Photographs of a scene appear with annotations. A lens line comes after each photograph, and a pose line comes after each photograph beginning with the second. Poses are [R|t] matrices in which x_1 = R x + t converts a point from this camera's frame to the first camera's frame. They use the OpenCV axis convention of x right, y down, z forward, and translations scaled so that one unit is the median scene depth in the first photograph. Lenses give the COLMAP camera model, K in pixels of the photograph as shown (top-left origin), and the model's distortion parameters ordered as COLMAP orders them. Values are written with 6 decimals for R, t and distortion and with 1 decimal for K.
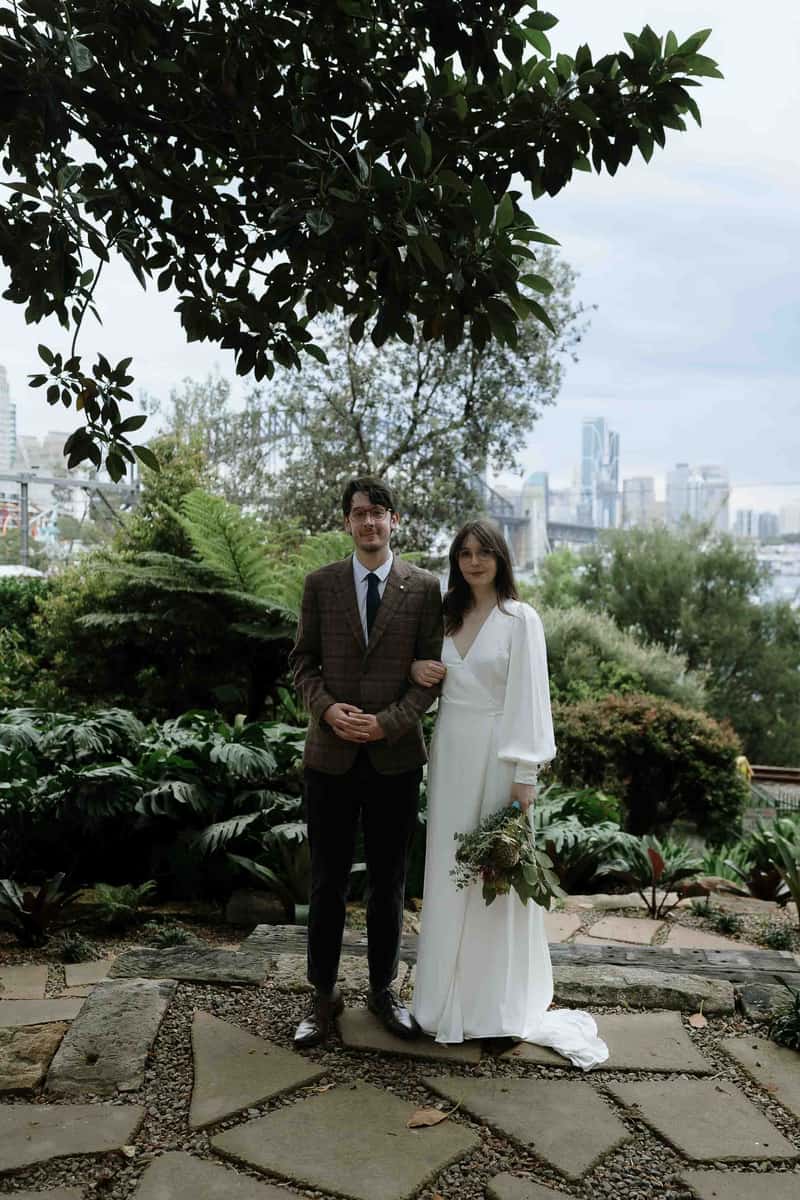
lens RADIAL K [[1170.8, 0, 396.2], [0, 1170.8, 670.2], [0, 0, 1]] dist [-0.059022, 0.238369]
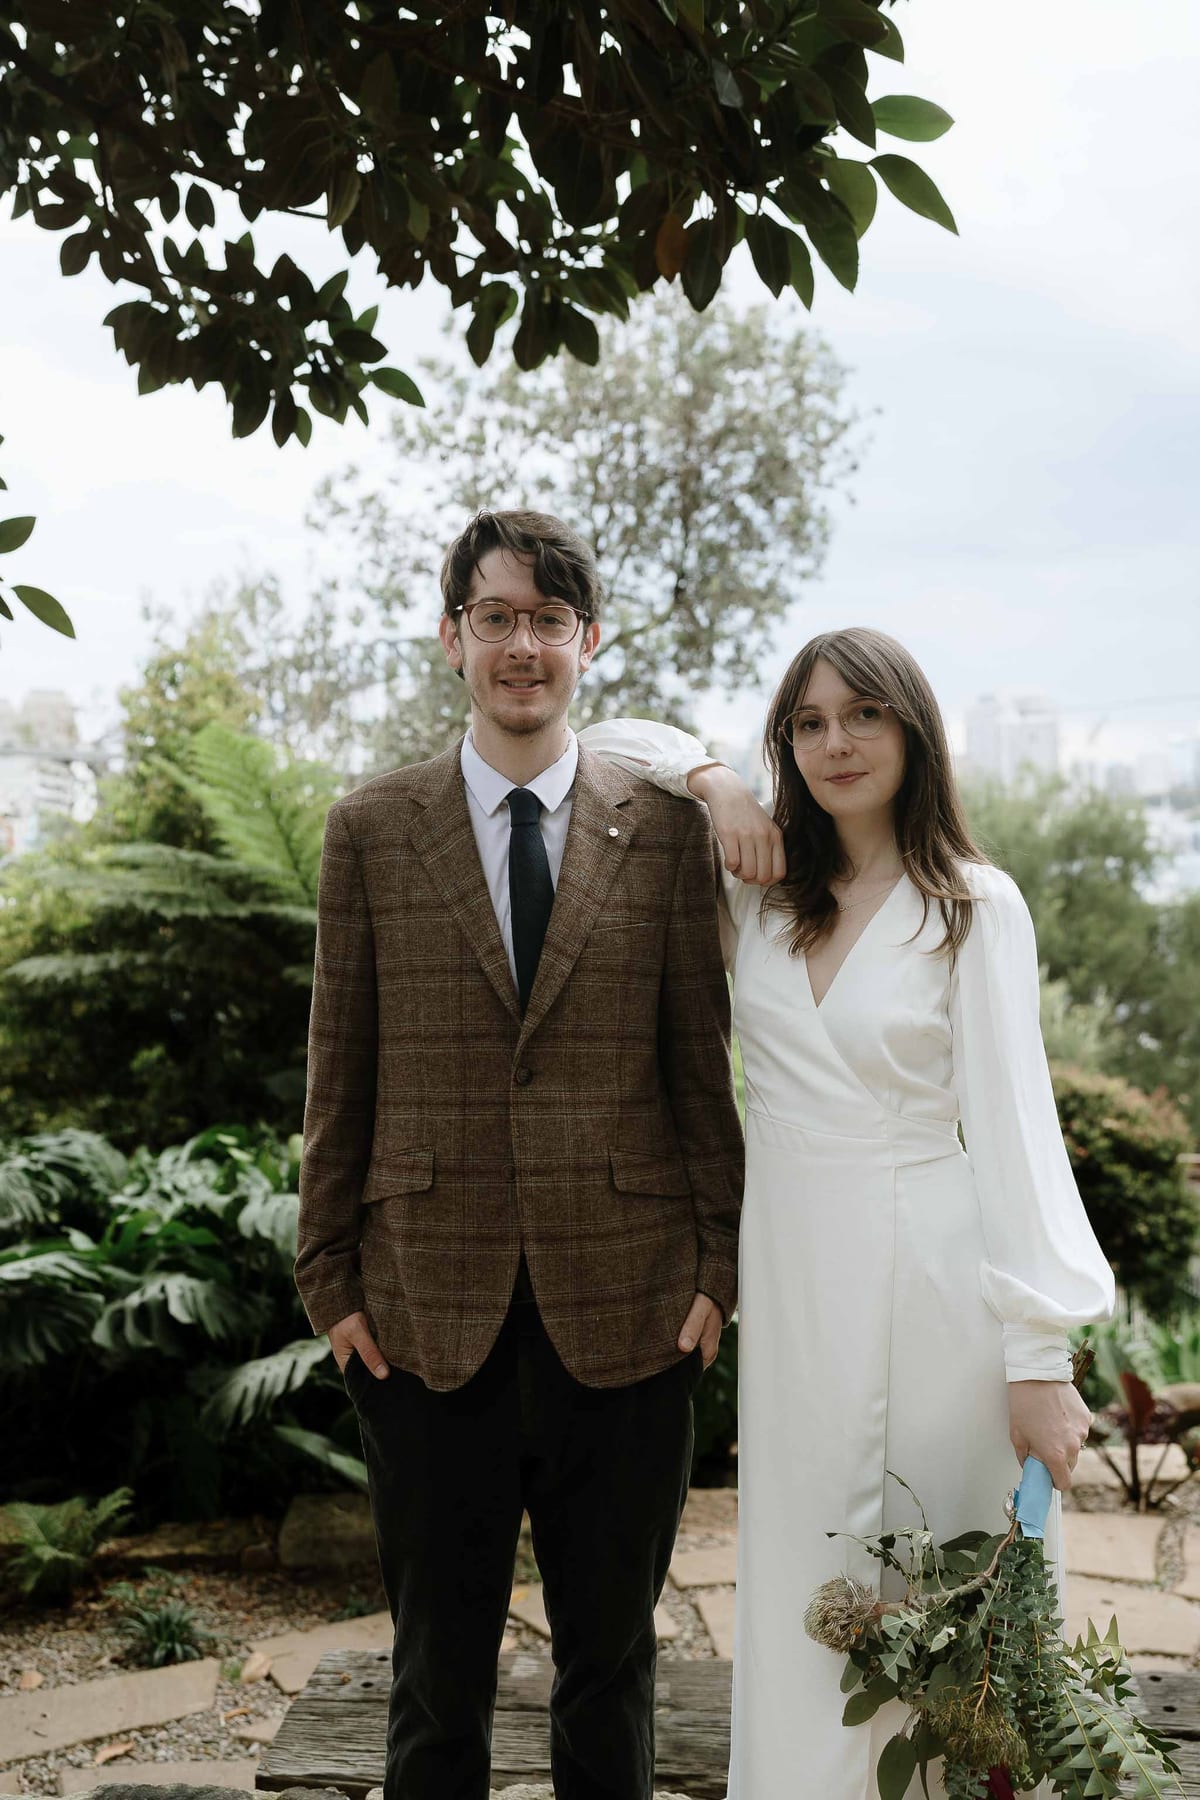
lens RADIAL K [[1805.7, 0, 600.0], [0, 1805.7, 900.0], [0, 0, 1]] dist [-0.021510, 0.103171]
pose [[0.998724, -0.046828, 0.018920, -0.009689], [0.048041, 0.996402, -0.069817, -0.003729], [-0.015583, 0.070637, 0.997380, 0.179565]]
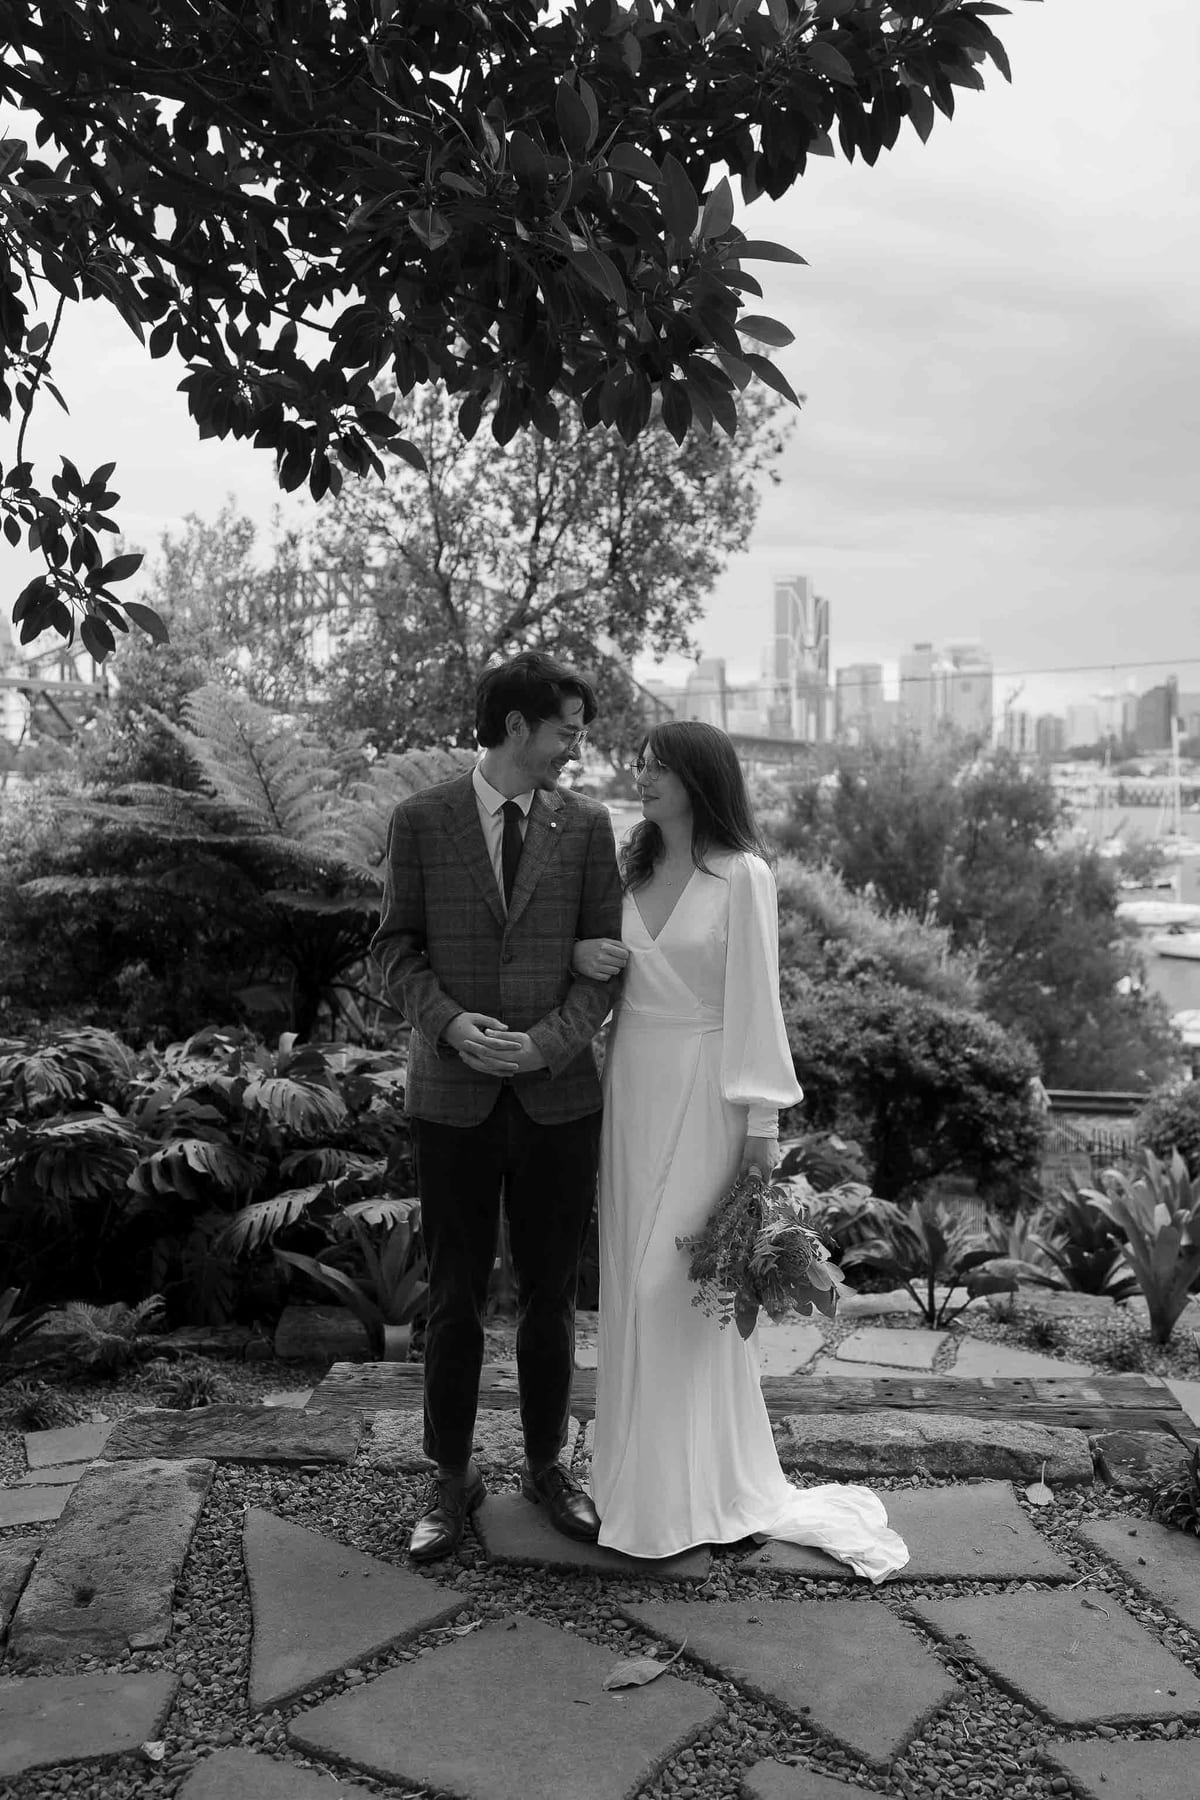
lens RADIAL K [[1756.2, 0, 594.3], [0, 1756.2, 1005.3], [0, 0, 1]] dist [-0.059022, 0.238369]
pose [[0.998454, -0.023417, 0.050408, -0.011857], [0.022093, 0.999401, 0.026653, 0.000672], [-0.051002, -0.025498, 0.998373, 0.026683]]
